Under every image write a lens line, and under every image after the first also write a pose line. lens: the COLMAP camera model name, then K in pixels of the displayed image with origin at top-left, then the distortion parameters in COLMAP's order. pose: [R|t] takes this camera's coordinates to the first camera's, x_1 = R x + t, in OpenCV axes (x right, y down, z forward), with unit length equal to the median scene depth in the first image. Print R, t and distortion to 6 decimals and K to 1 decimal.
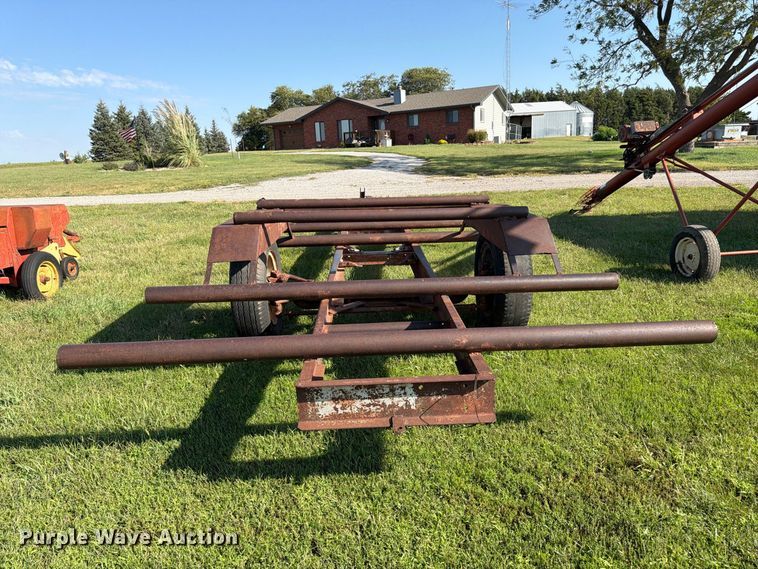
lens RADIAL K [[535.6, 0, 378.2], [0, 535.6, 290.2], [0, 0, 1]] dist [0.044262, -0.053441]
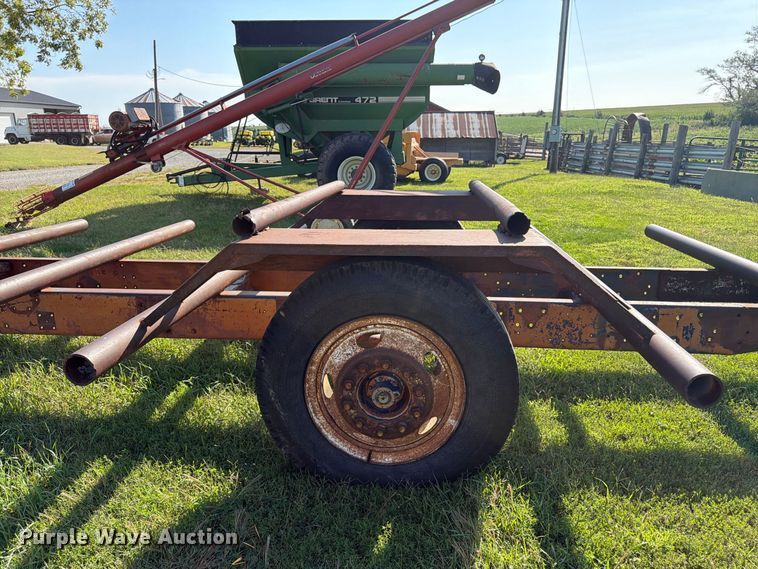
lens RADIAL K [[535.6, 0, 382.9], [0, 535.6, 282.8], [0, 0, 1]] dist [0.044262, -0.053441]
pose [[0.116722, -0.228005, 0.966638, -0.174041], [0.256293, 0.947240, 0.192482, -0.047007], [-0.959526, 0.225276, 0.169000, 0.230000]]
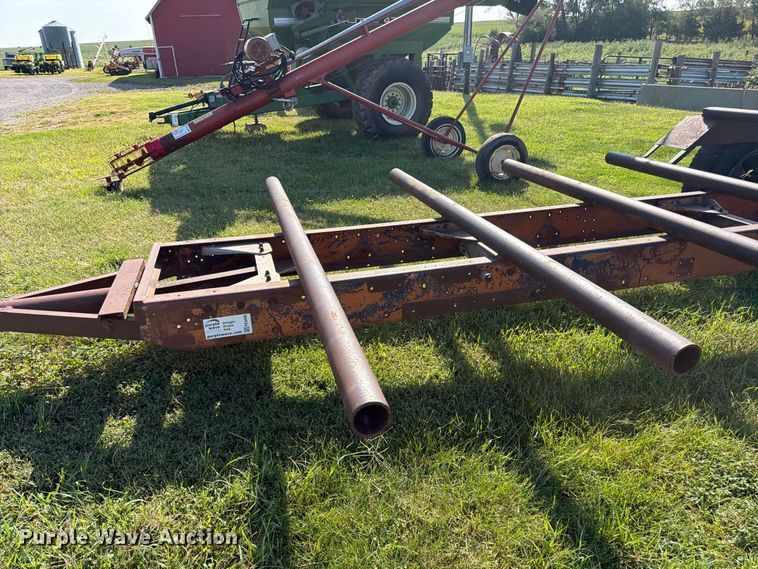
lens RADIAL K [[535.6, 0, 372.5], [0, 535.6, 282.6], [0, 0, 1]] dist [0.044262, -0.053441]
pose [[-0.230656, -0.343614, 0.910344, -0.156101], [0.278146, 0.873250, 0.400087, -0.119295], [-0.932434, 0.345491, -0.105845, 0.470004]]
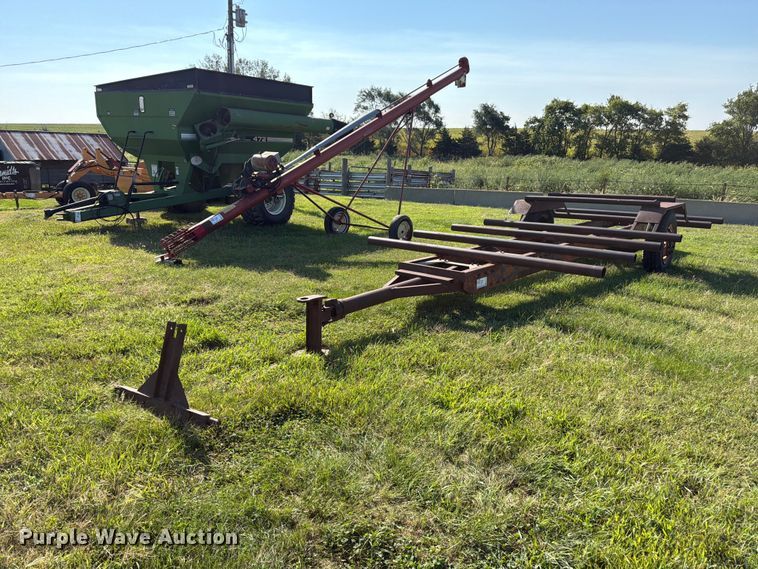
lens RADIAL K [[544.1, 0, 383.5], [0, 544.1, 292.7], [0, 0, 1]] dist [0.010523, -0.020934]
pose [[-0.740591, -0.138490, 0.657530, -0.199380], [0.184331, 0.899122, 0.396991, -0.199600], [-0.646179, 0.415210, -0.640353, 0.741636]]
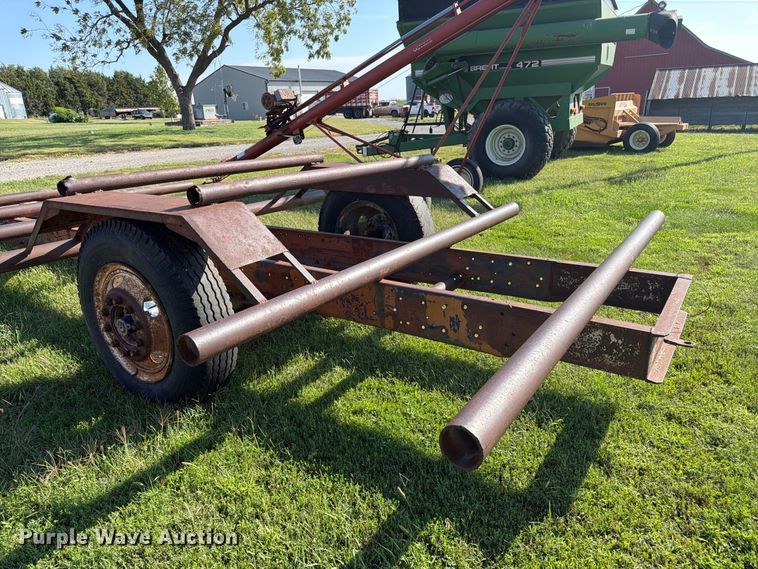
lens RADIAL K [[535.6, 0, 376.1], [0, 535.6, 281.9], [0, 0, 1]] dist [0.044262, -0.053441]
pose [[0.586136, -0.235813, 0.775137, -0.139297], [0.226426, 0.966264, 0.122741, -0.015480], [-0.777931, 0.103568, 0.619756, 0.104901]]
